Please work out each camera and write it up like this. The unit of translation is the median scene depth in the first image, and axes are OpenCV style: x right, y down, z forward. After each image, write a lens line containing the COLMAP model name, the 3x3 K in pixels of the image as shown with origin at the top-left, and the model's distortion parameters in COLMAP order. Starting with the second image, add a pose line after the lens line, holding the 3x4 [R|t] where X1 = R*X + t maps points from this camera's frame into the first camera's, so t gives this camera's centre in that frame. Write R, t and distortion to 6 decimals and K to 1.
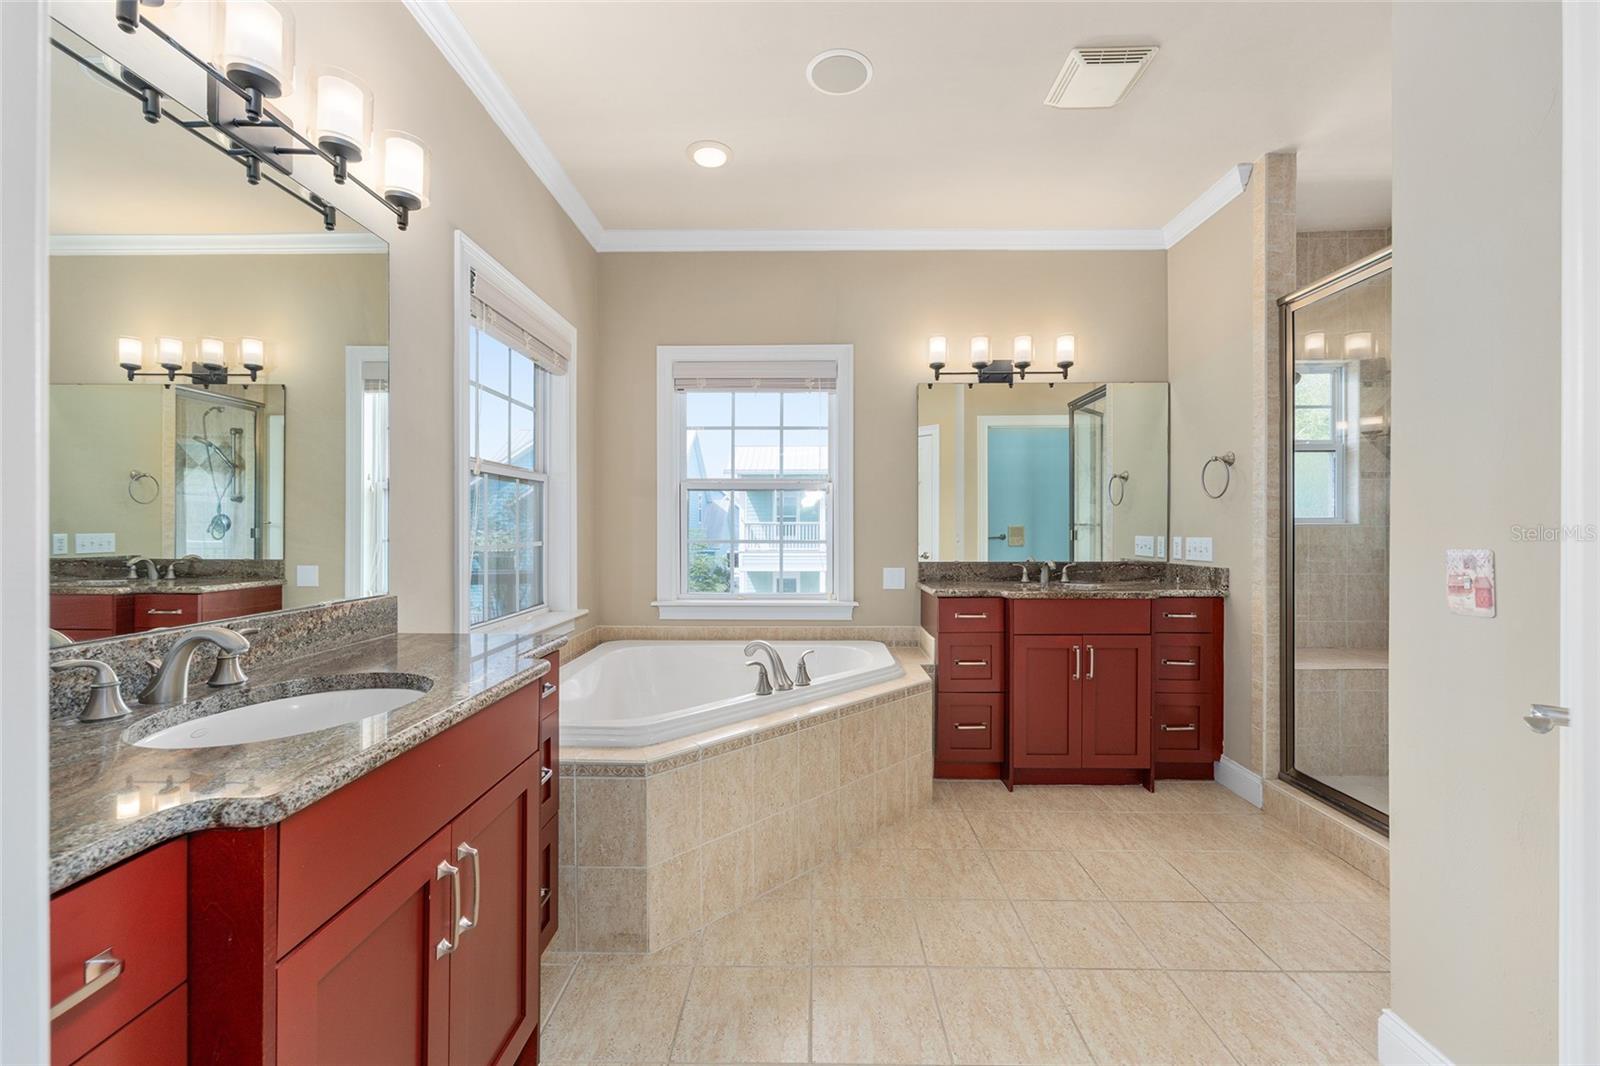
lens RADIAL K [[642.4, 0, 803.9], [0, 642.4, 529.9], [0, 0, 1]] dist [-0.001176, 0.000076]
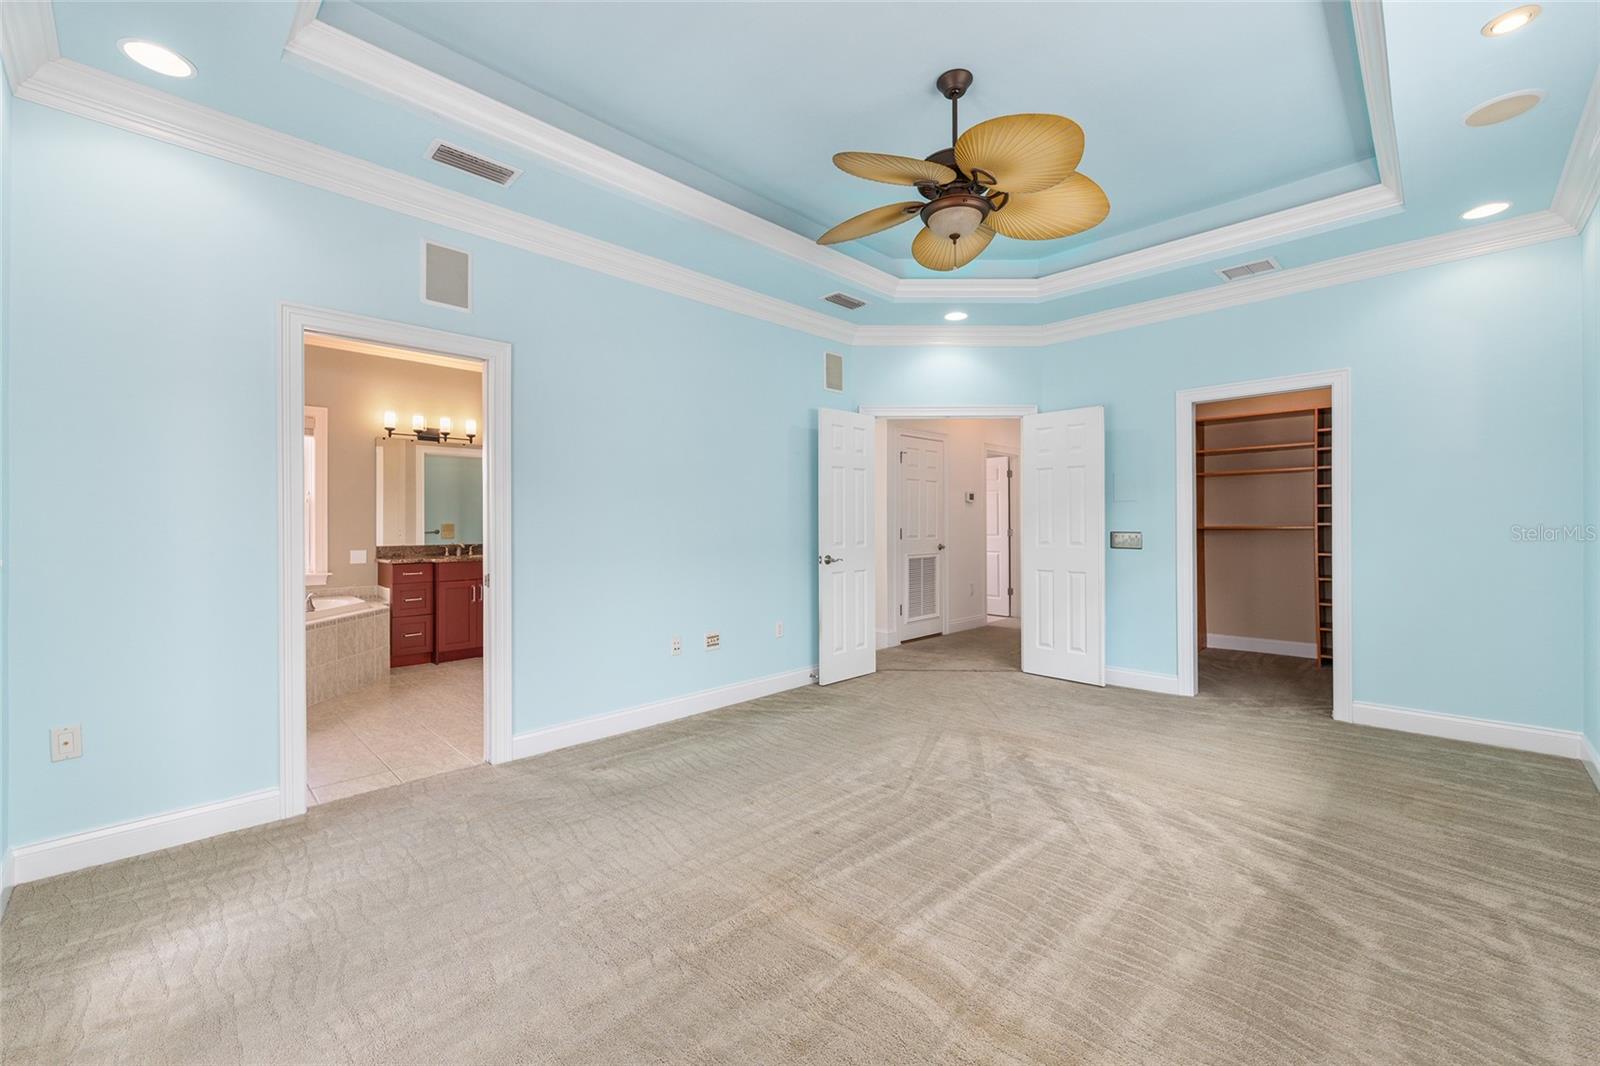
lens RADIAL K [[642.4, 0, 803.9], [0, 642.4, 529.9], [0, 0, 1]] dist [-0.001176, 0.000076]
pose [[0.689786, -0.002852, 0.724008, -0.266738], [-0.000713, 0.999989, 0.004619, 0.000774], [-0.724013, -0.003703, 0.689777, -0.959875]]
